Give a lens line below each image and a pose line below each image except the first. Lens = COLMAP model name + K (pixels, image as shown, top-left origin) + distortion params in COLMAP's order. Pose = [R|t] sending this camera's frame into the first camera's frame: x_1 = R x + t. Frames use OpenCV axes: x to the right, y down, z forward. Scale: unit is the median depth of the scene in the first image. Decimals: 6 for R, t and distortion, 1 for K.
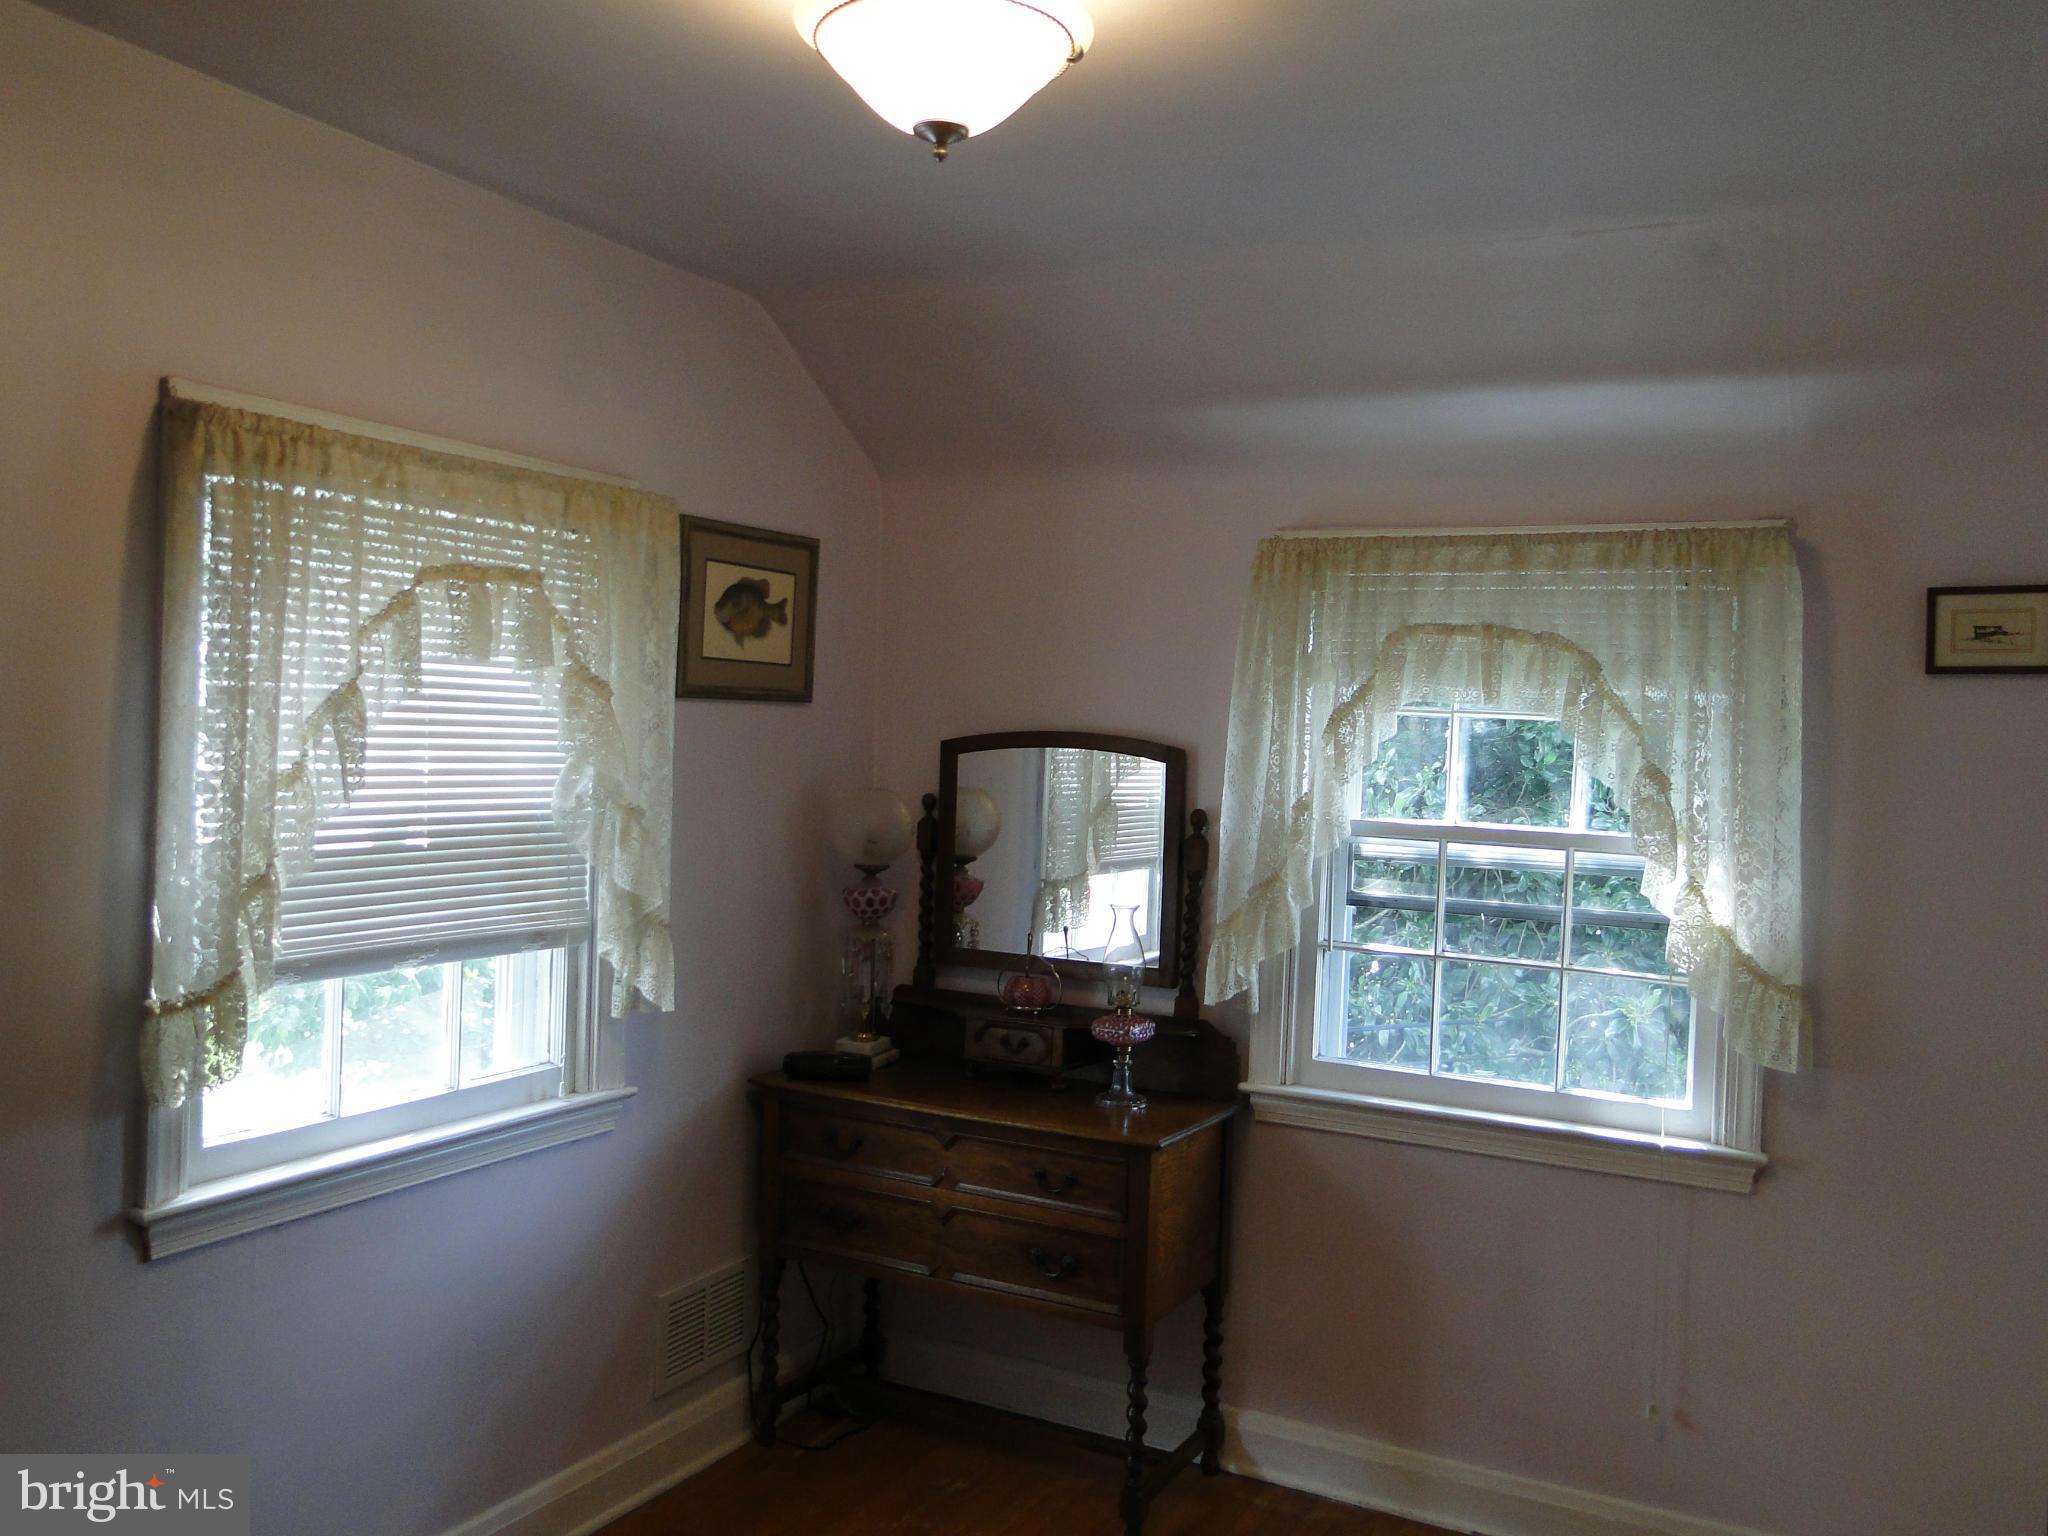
lens RADIAL K [[1685.3, 0, 1025.3], [0, 1685.3, 758.6], [0, 0, 1]] dist [-0.003515, -0.009089]
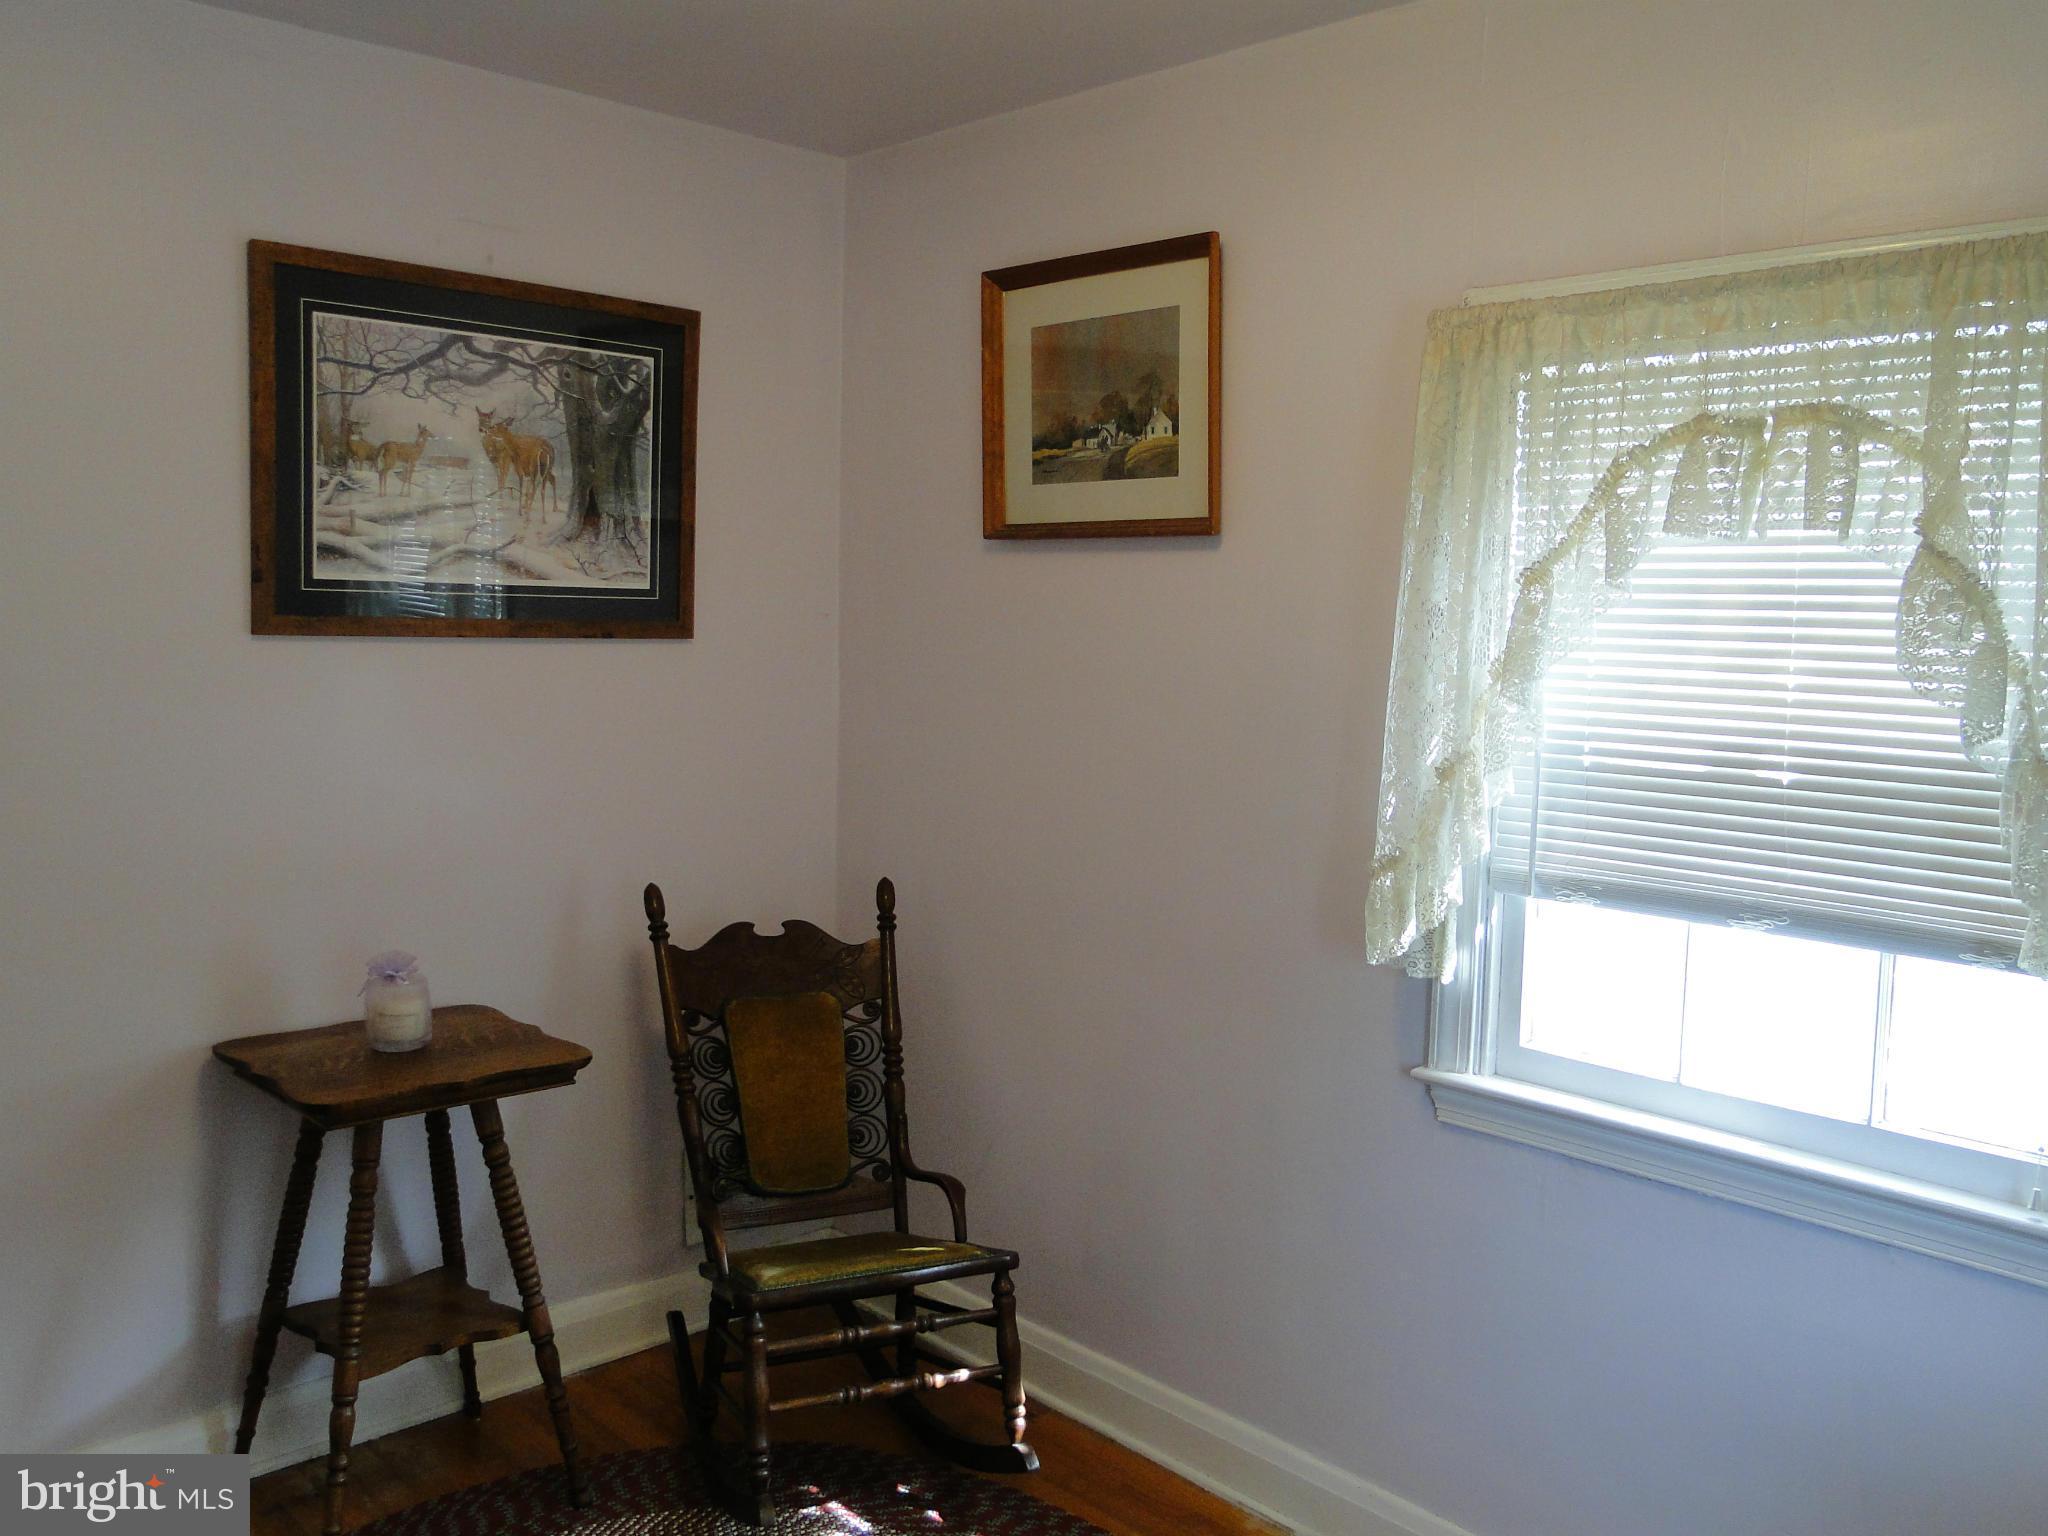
lens RADIAL K [[1685.3, 0, 1025.3], [0, 1685.3, 758.6], [0, 0, 1]] dist [-0.003515, -0.009089]
pose [[-0.324512, 0.041467, -0.944972, 0.440353], [-0.053948, 0.996601, 0.062259, 0.010347], [0.944342, 0.071183, -0.321172, 0.821119]]
